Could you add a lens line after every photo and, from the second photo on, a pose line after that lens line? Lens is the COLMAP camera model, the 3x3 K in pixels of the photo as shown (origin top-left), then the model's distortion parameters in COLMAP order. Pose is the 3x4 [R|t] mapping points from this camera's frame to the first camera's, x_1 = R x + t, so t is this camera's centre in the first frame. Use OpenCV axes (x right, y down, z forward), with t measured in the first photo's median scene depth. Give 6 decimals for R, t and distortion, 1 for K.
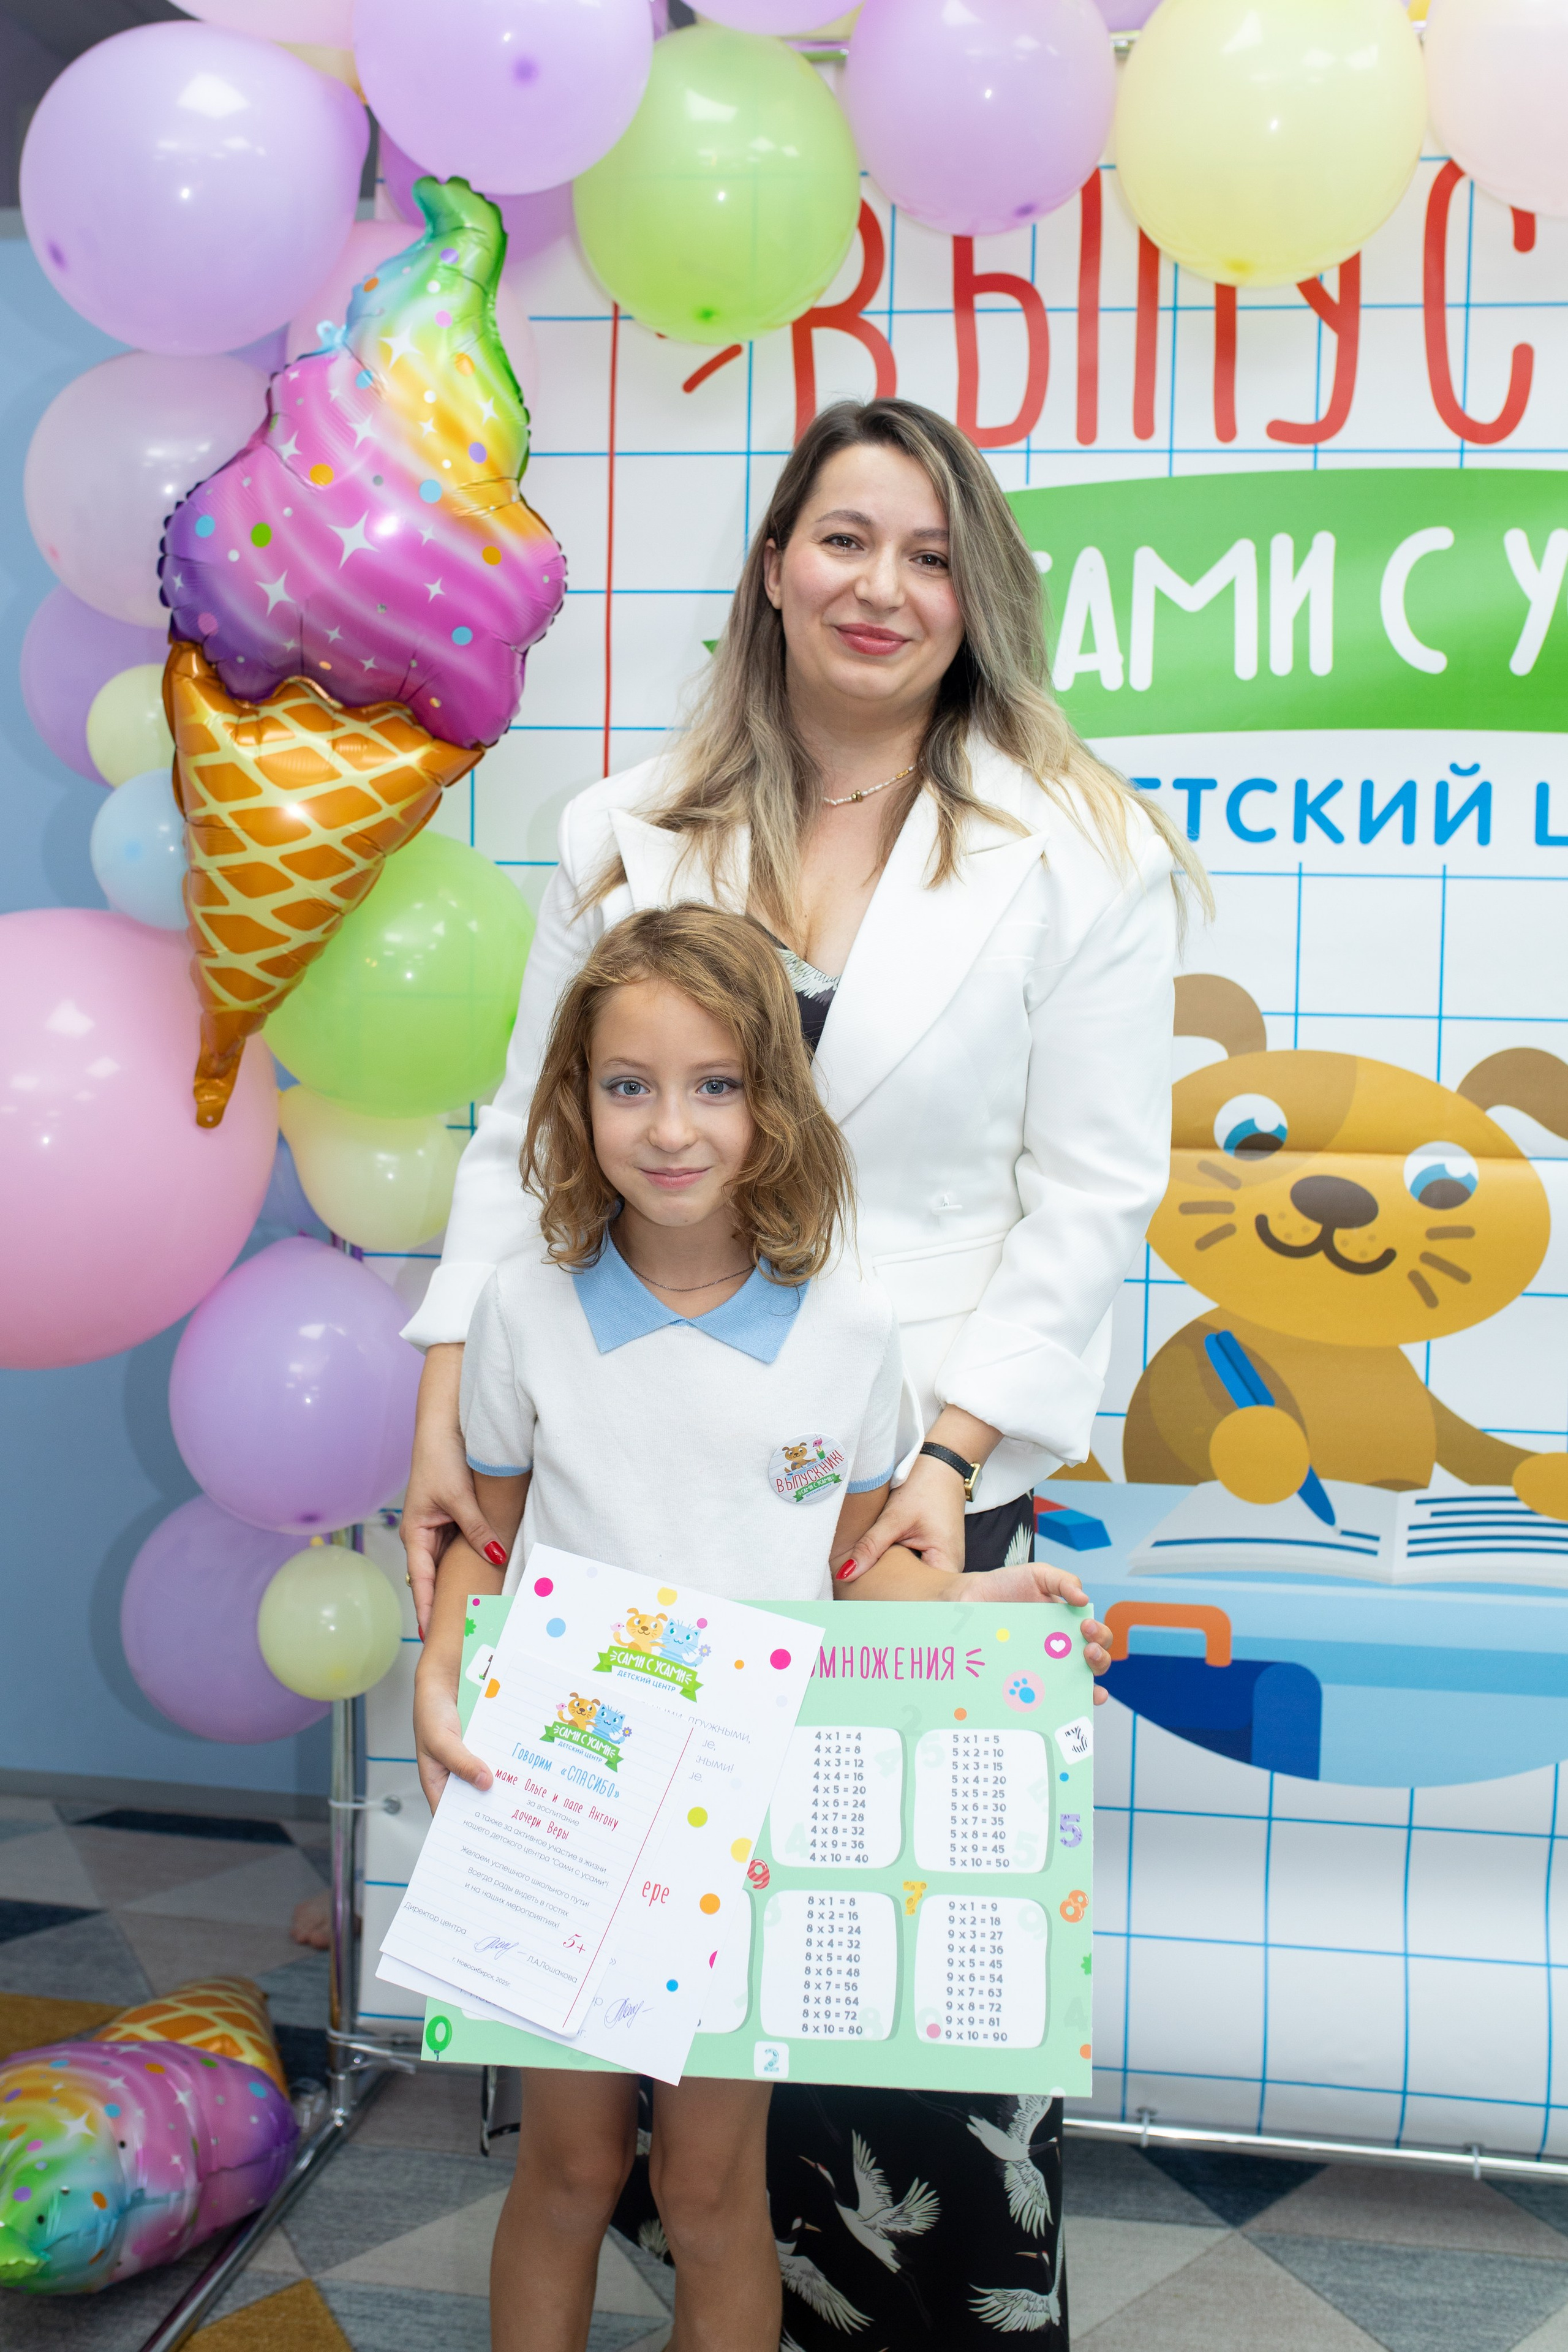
lens RADIAL K [[2571.1, 0, 710.3], [0, 2571.1, 1106.7], [0, 0, 1]] dist [-0.071415, 0.123344]
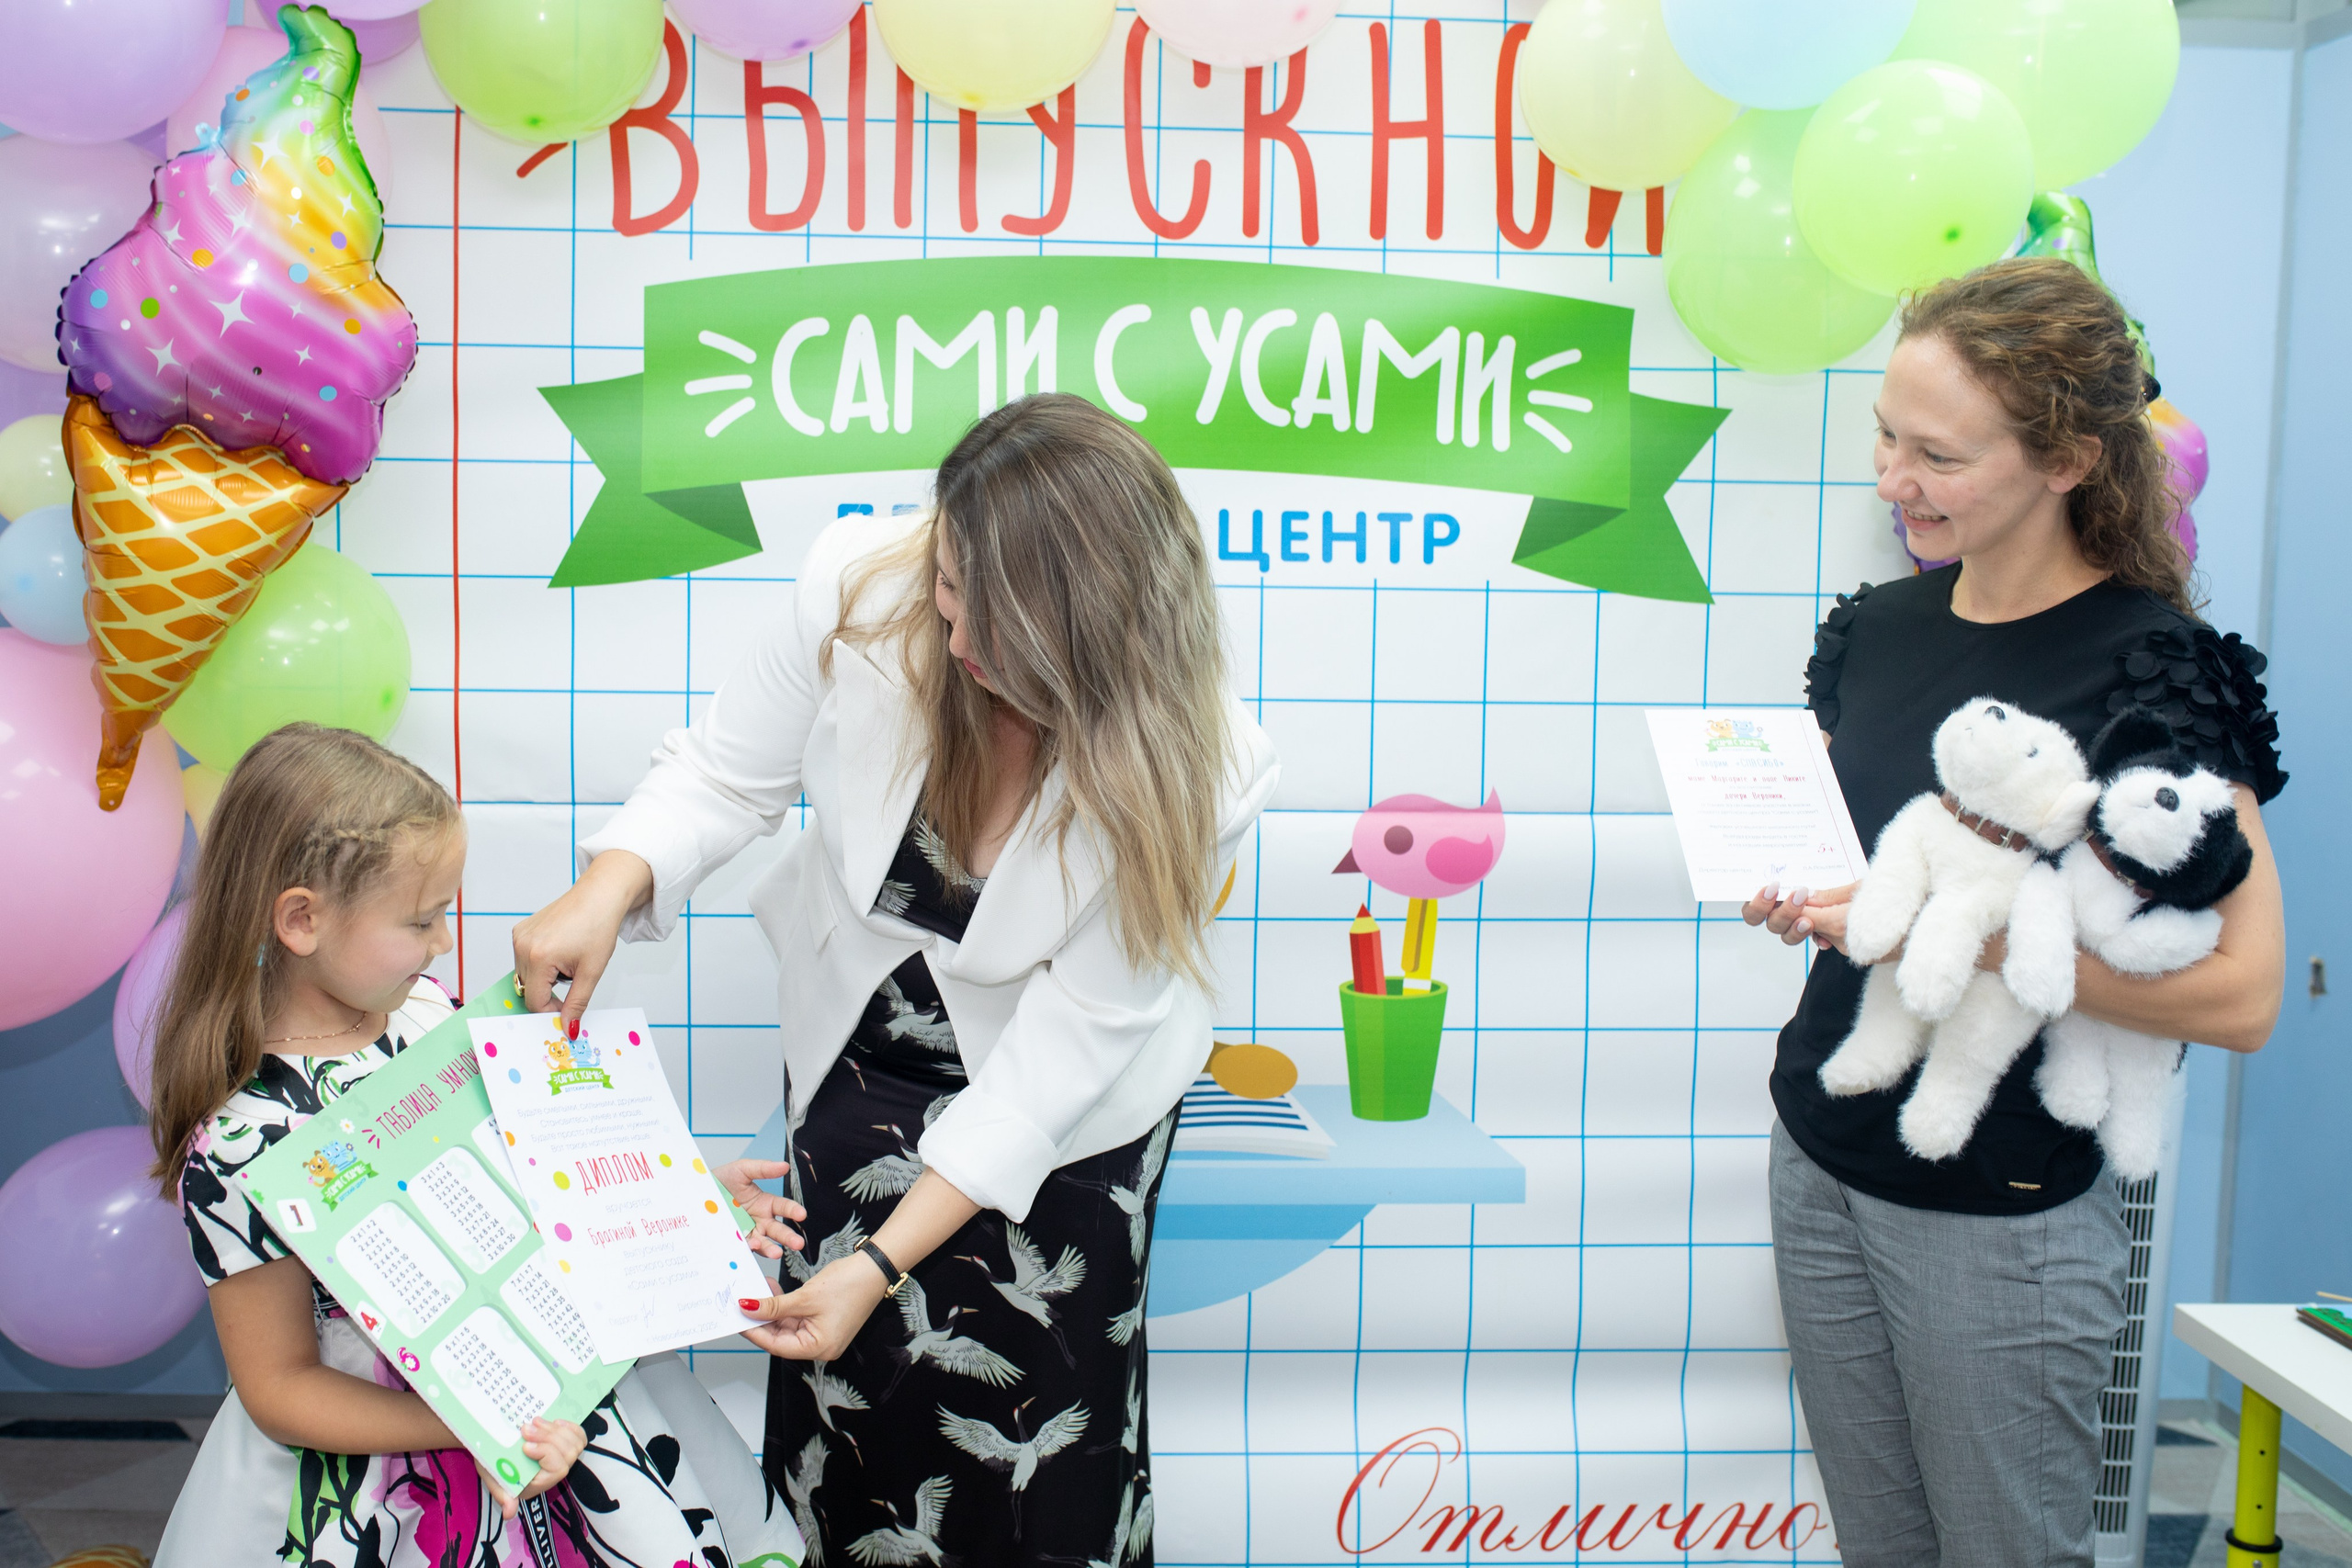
lens RADIAL K [[2434.5, 0, 1066.5], [0, 2434.5, 756.8], [0, 0, 1]] dist [-0.064427, 0.113204]
pose [[0.980180, -0.017228, 0.197361, 0.013105], [0.015921, 0.999840, 0.008208, -0.016673], [-0.197470, -0.004904, 0.980297, -0.151931]]
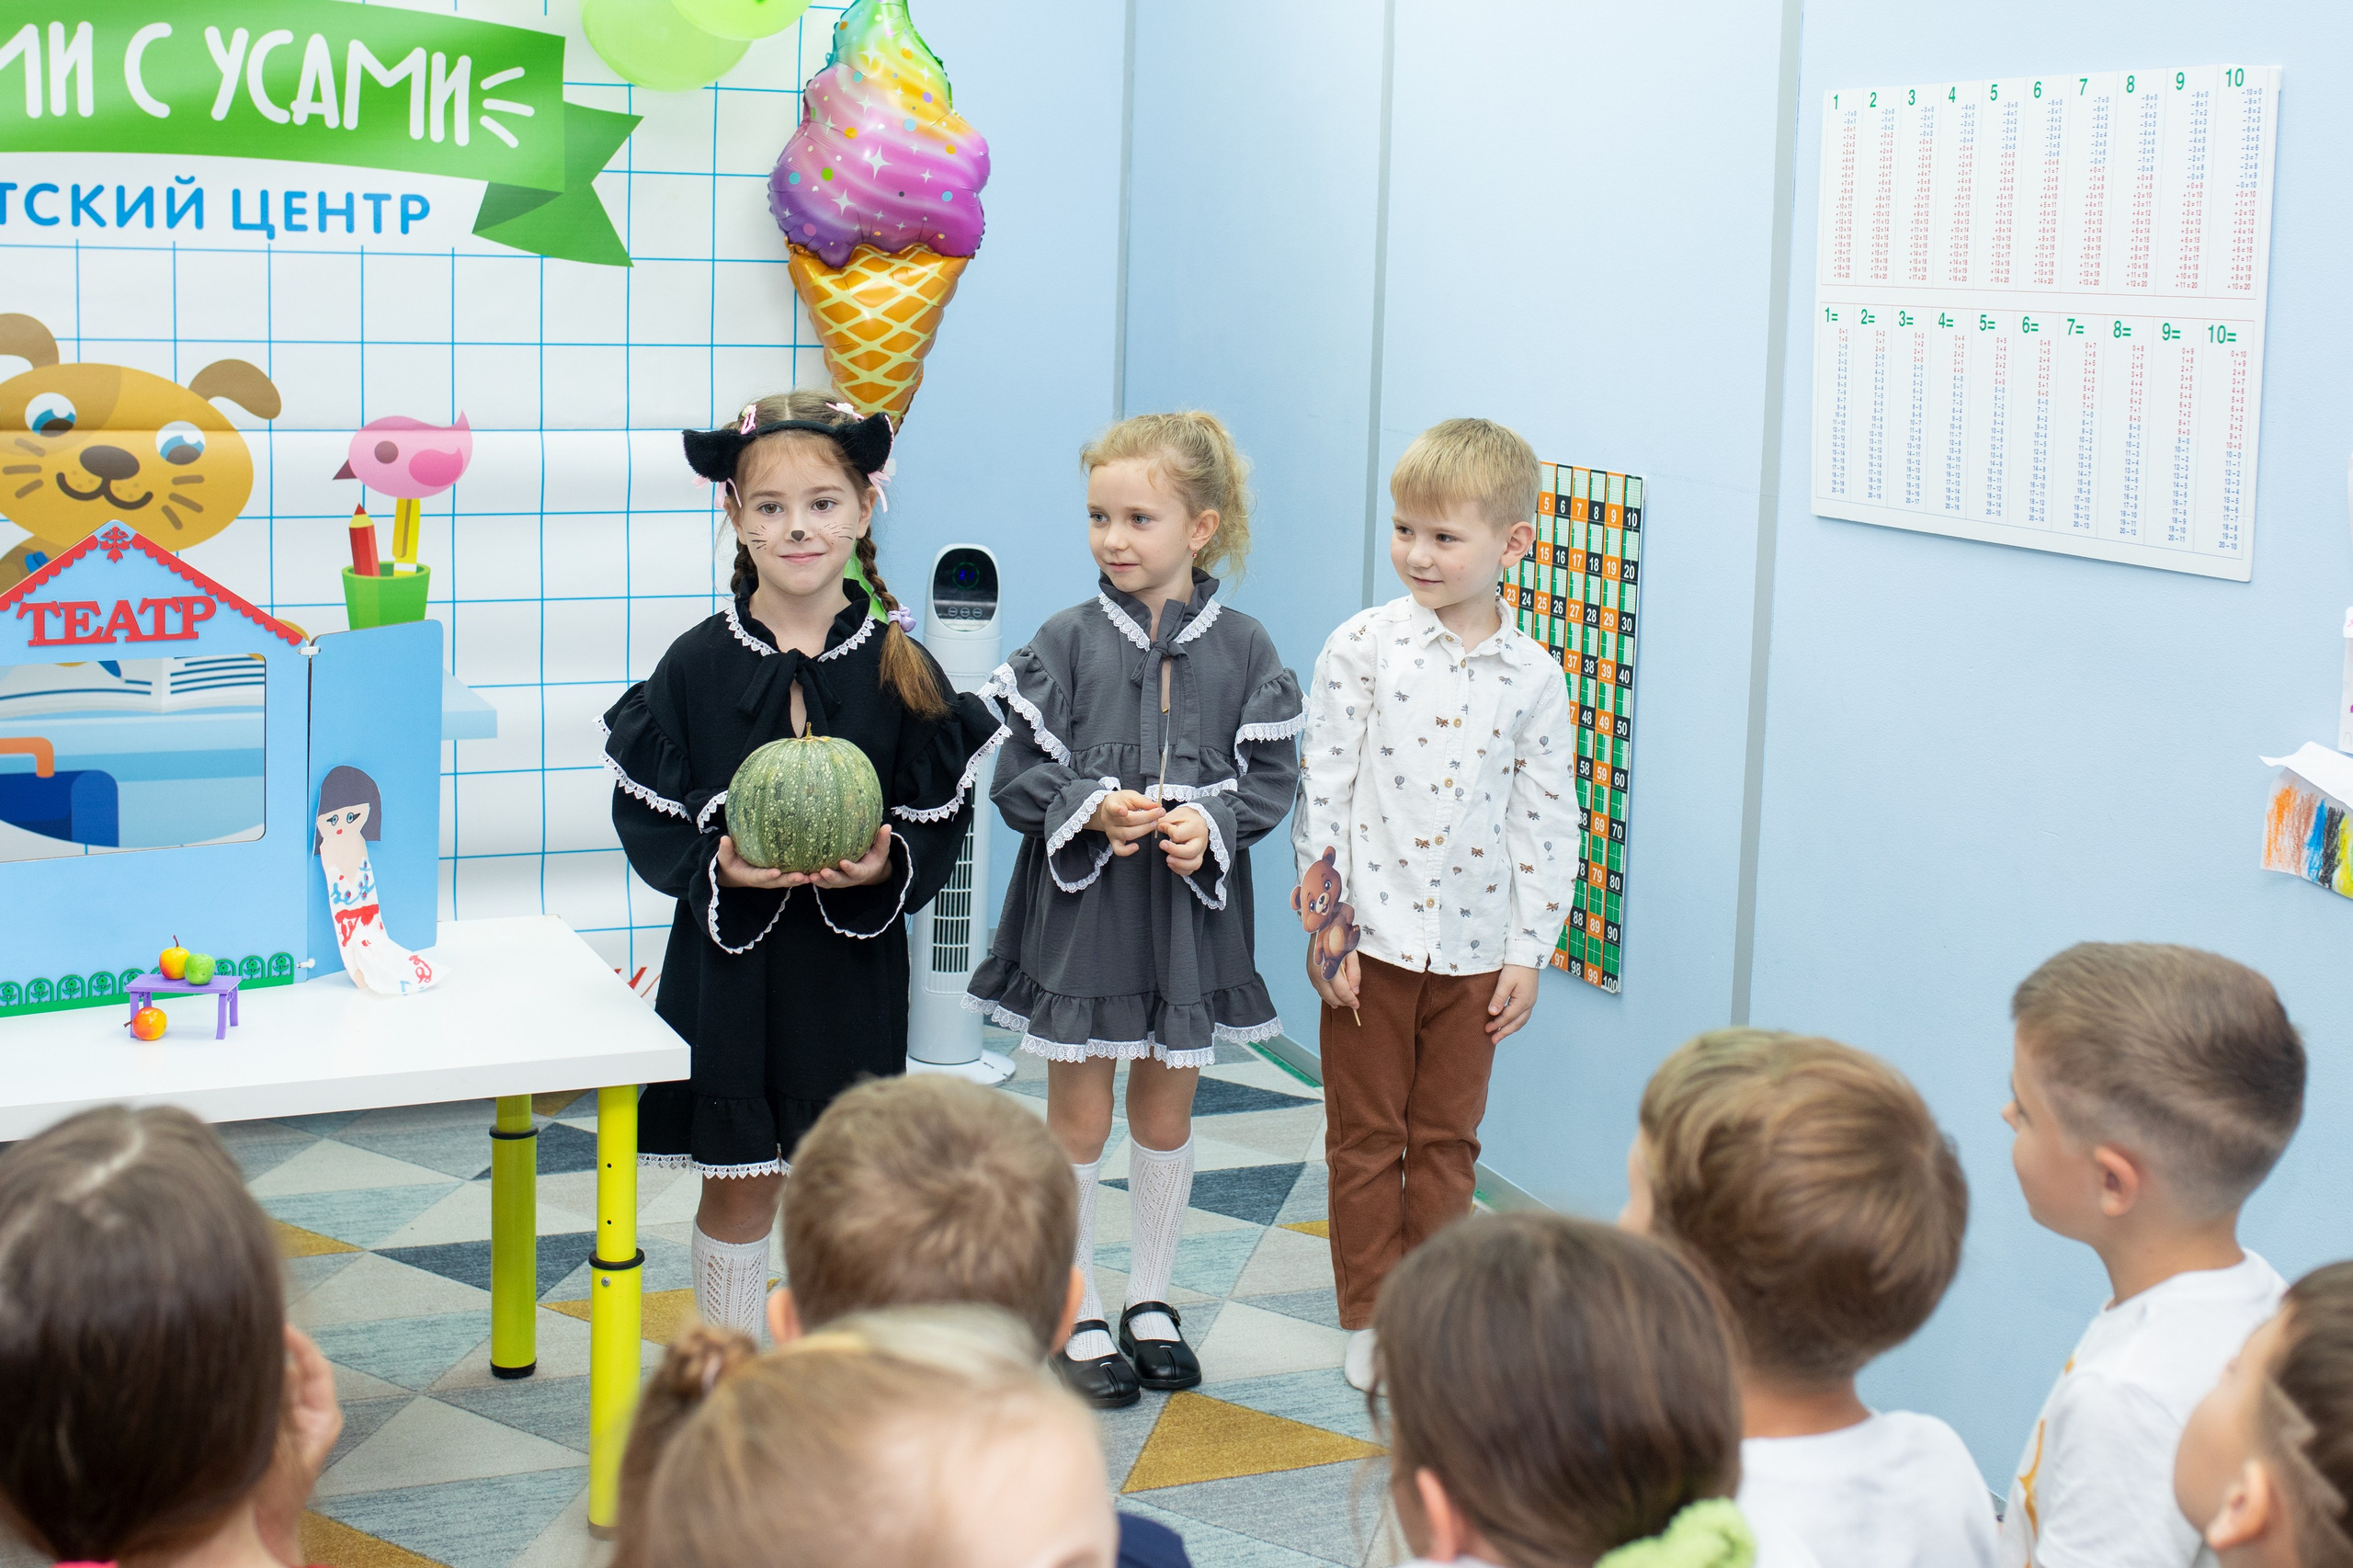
lens RADIAL K [[3335.7, 0, 1350.8], [0, 3335.7, 593.2], [0, 0, 1]] dist [-0.068663, 0.102700]
pose [[0.826971, -0.051466, 0.559884, -0.254882], [0.027754, 0.998324, 0.050776, 0.035554], [-0.561559, -0.026452, 0.827014, -1.055422]]
